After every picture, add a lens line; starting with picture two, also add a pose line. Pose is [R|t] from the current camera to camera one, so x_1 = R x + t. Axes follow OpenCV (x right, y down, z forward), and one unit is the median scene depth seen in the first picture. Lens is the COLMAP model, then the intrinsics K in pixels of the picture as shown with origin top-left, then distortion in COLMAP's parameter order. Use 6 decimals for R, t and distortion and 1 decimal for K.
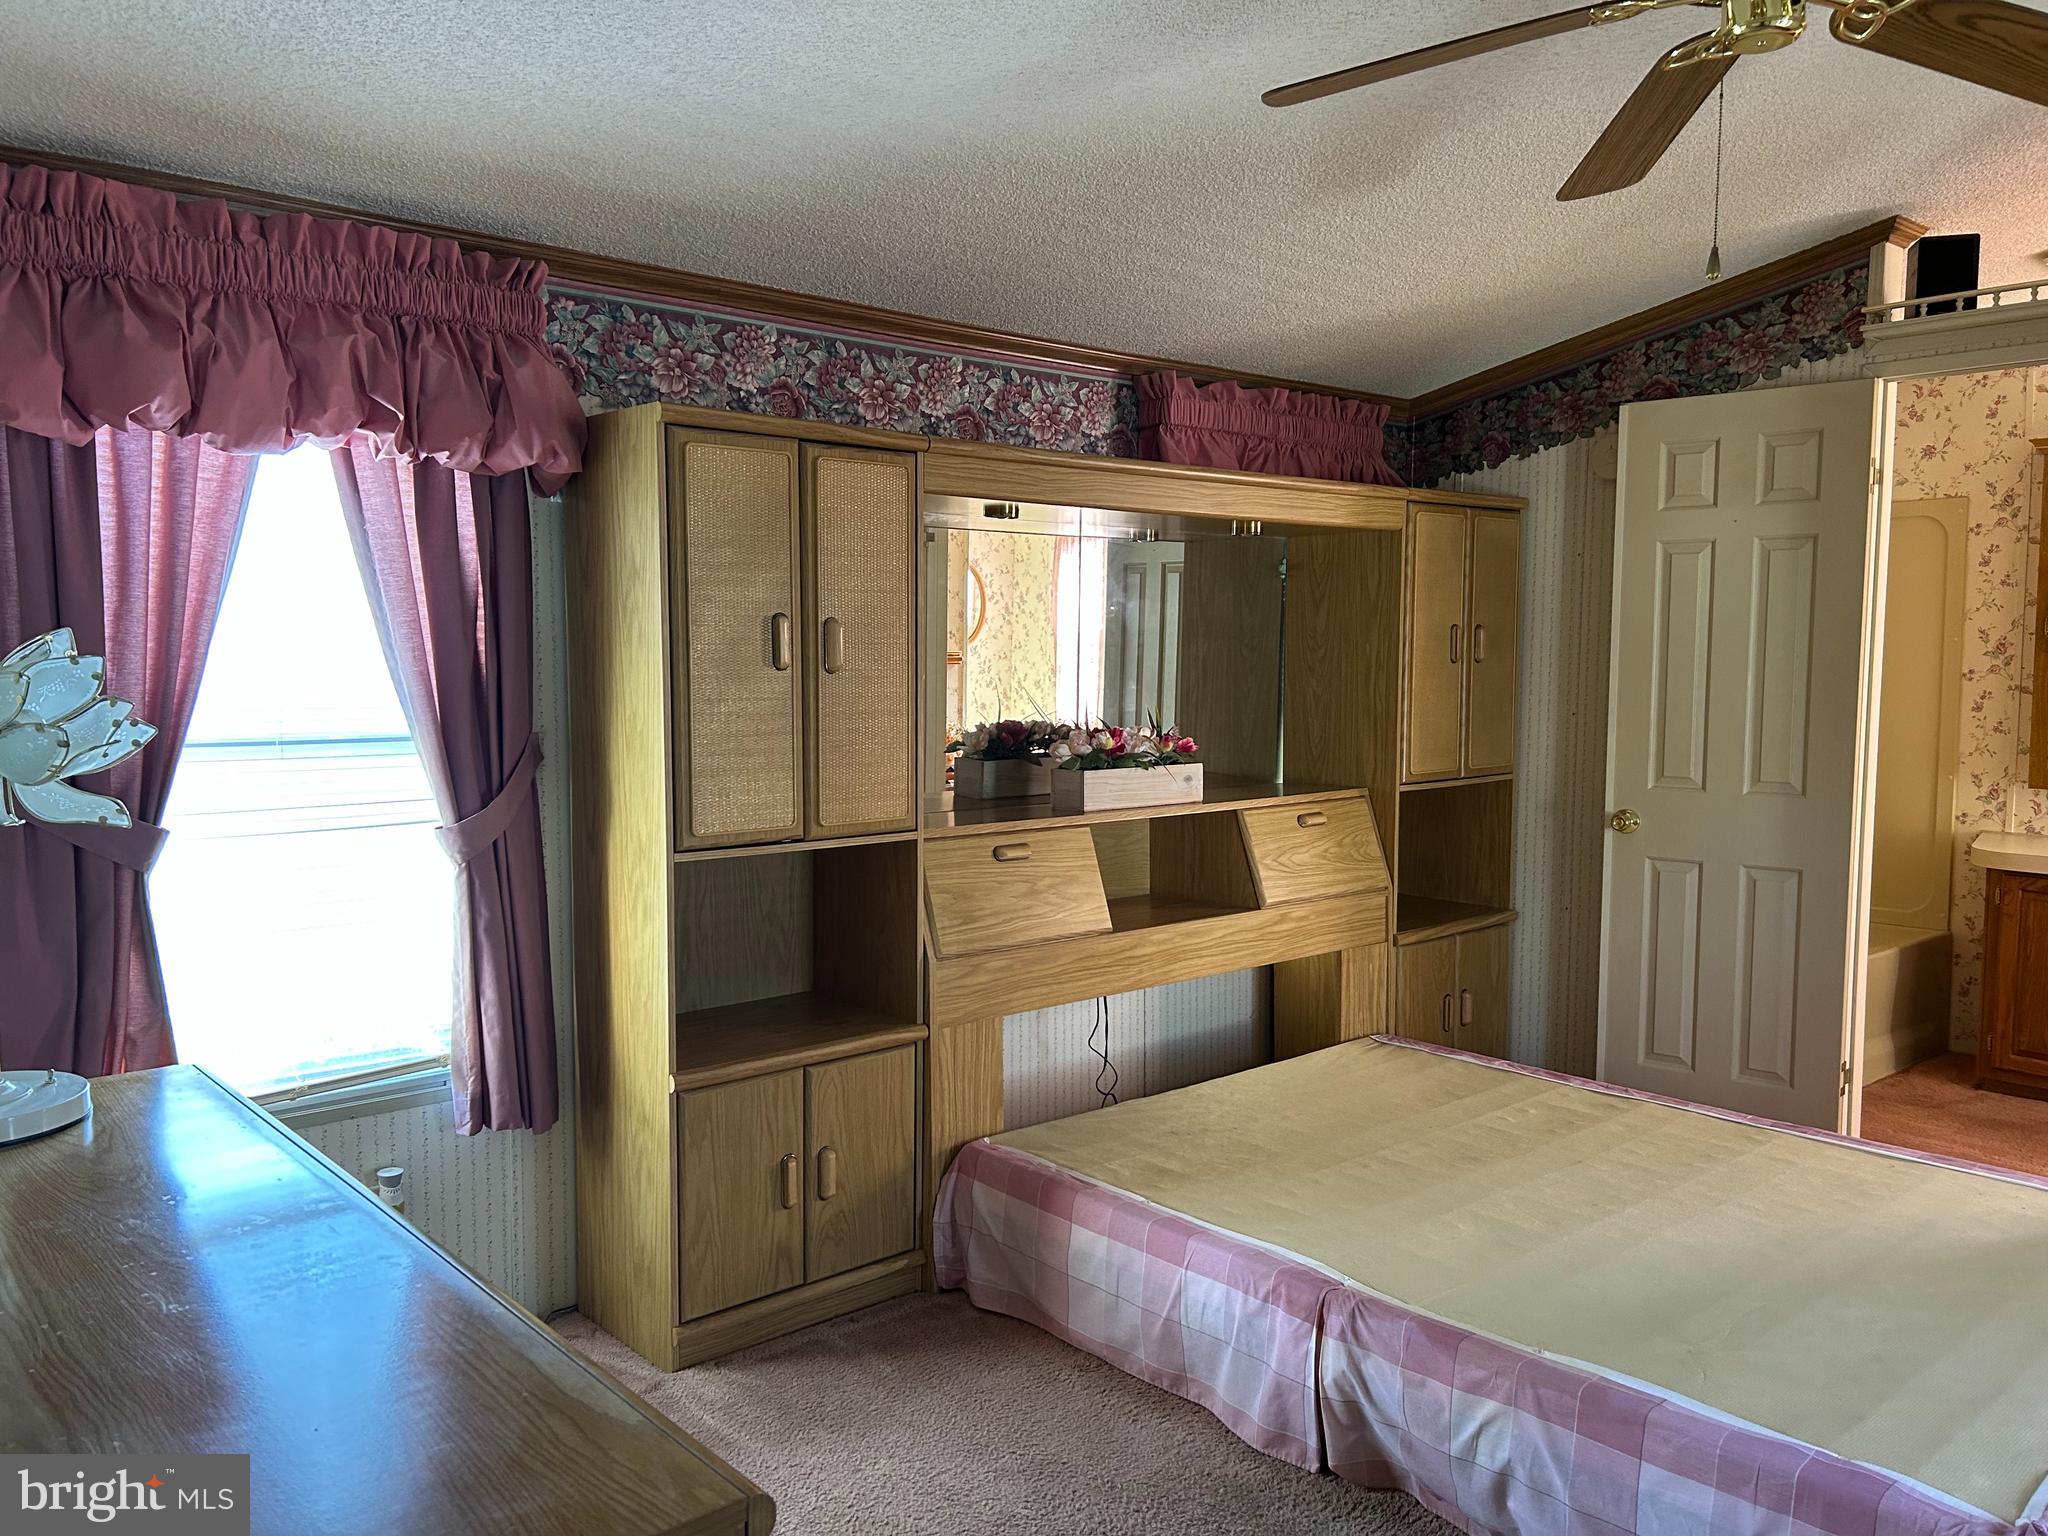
lens RADIAL K [[1537.3, 0, 1025.8], [0, 1537.3, 766.7], [0, 0, 1]] dist [0.063615, -0.066926]
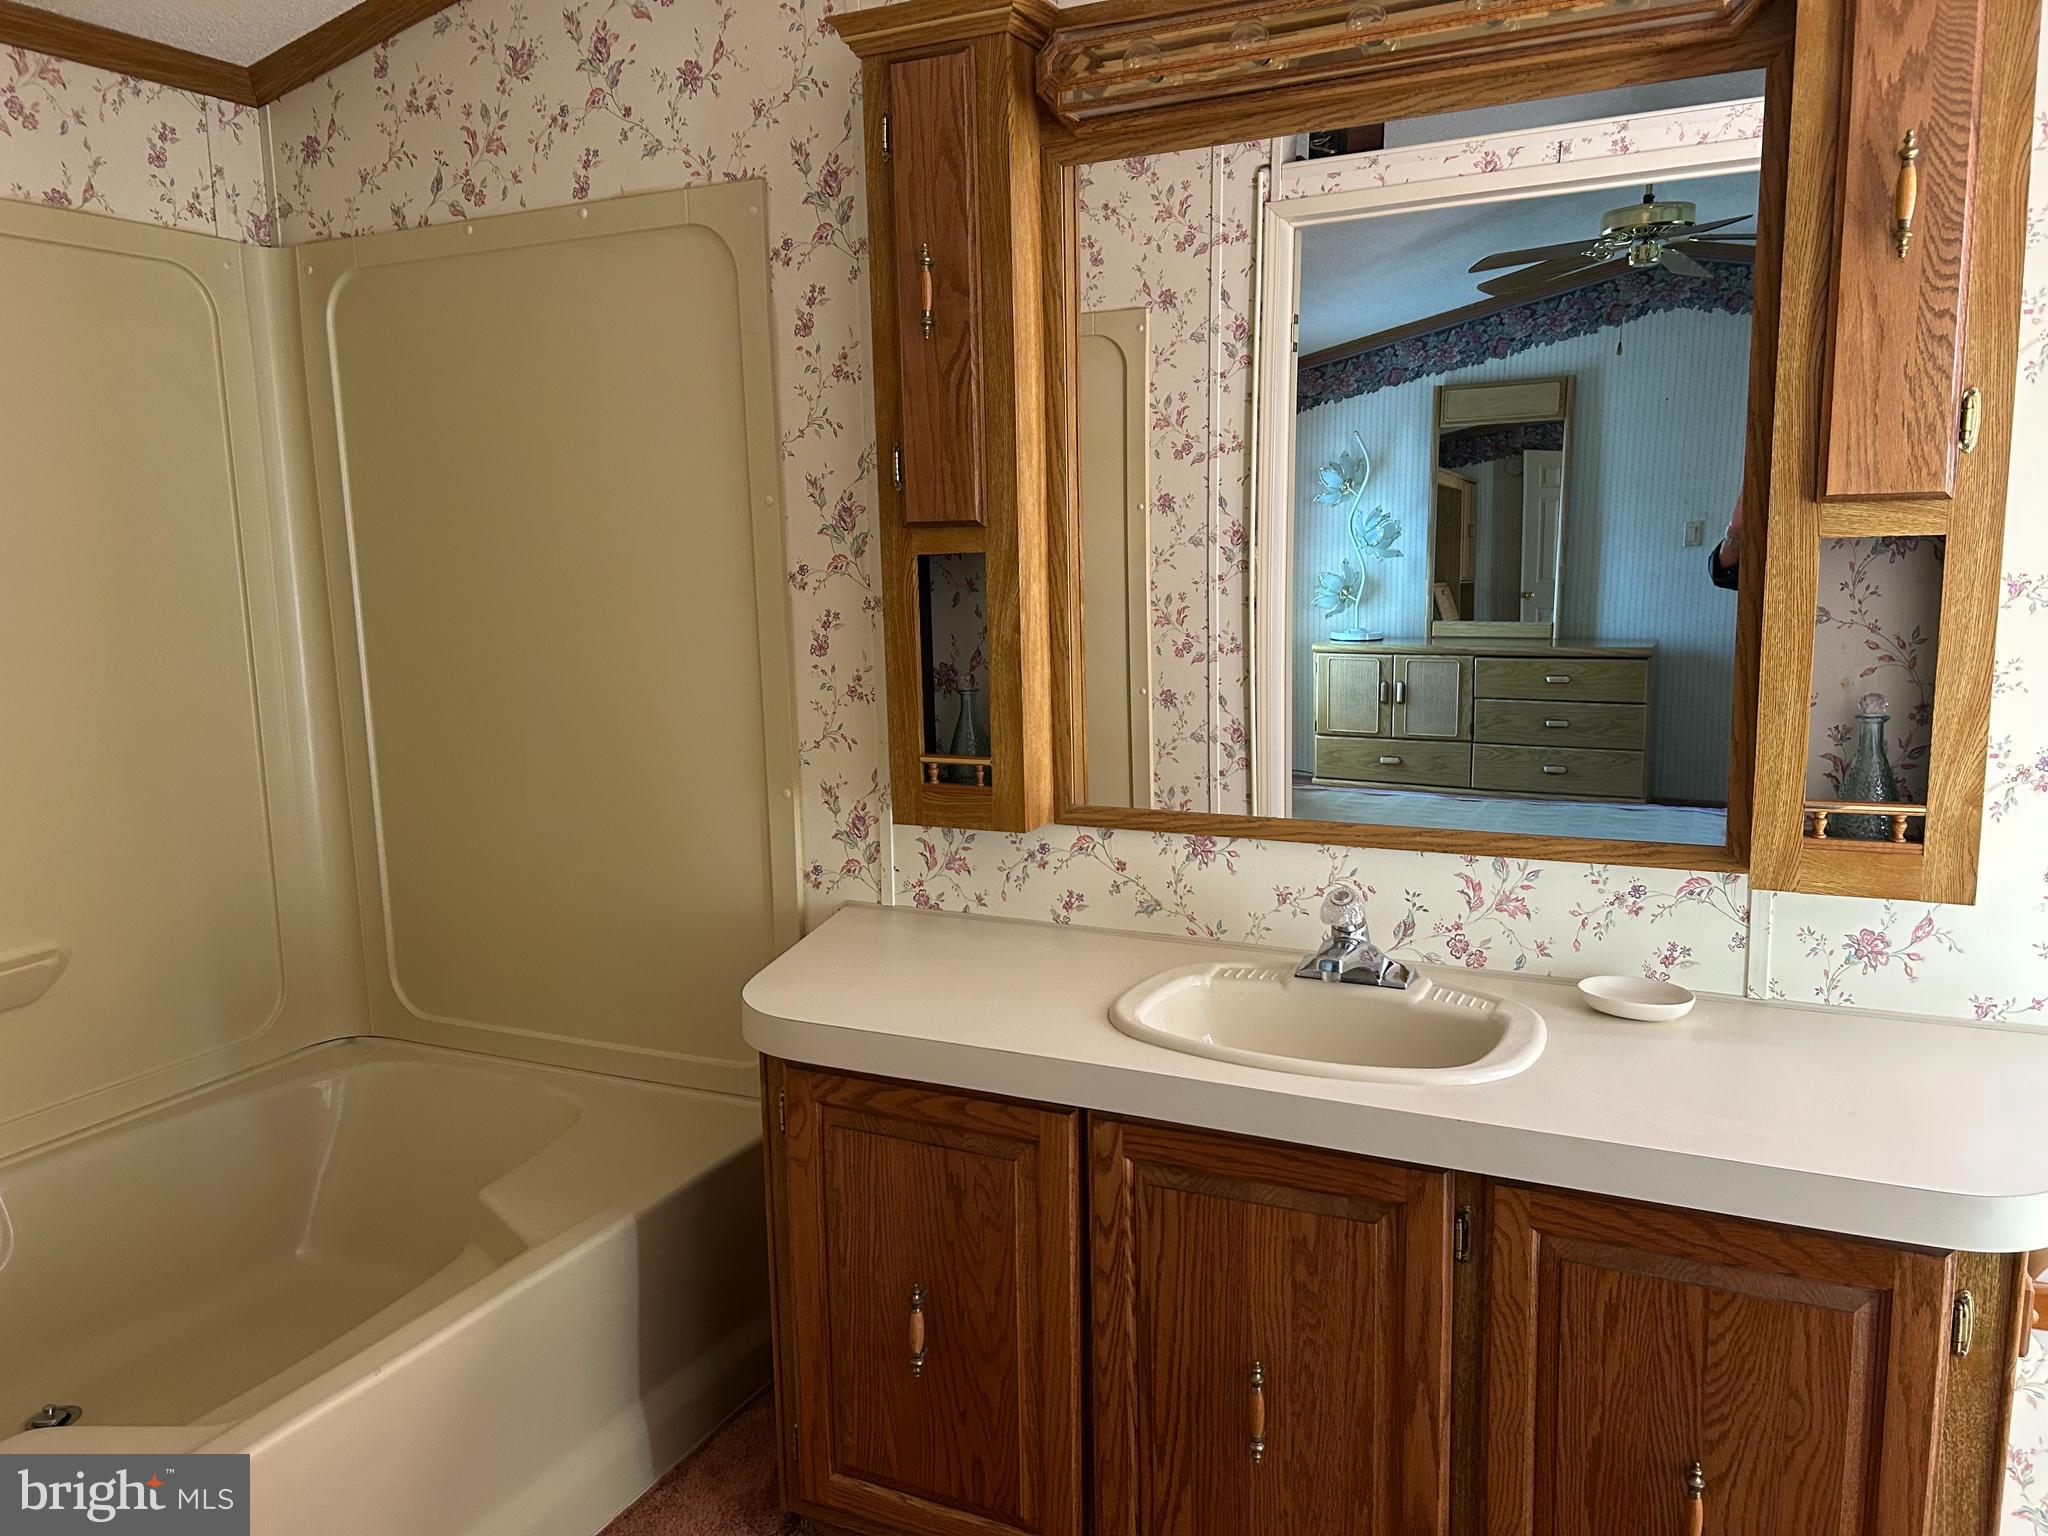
lens RADIAL K [[1537.3, 0, 1019.2], [0, 1537.3, 771.7], [0, 0, 1]] dist [0.063615, -0.066926]
pose [[0.916951, -0.079078, 0.391086, 0.484121], [0.049421, 0.995125, 0.085344, -0.037108], [-0.395928, -0.058928, 0.916389, 0.551709]]
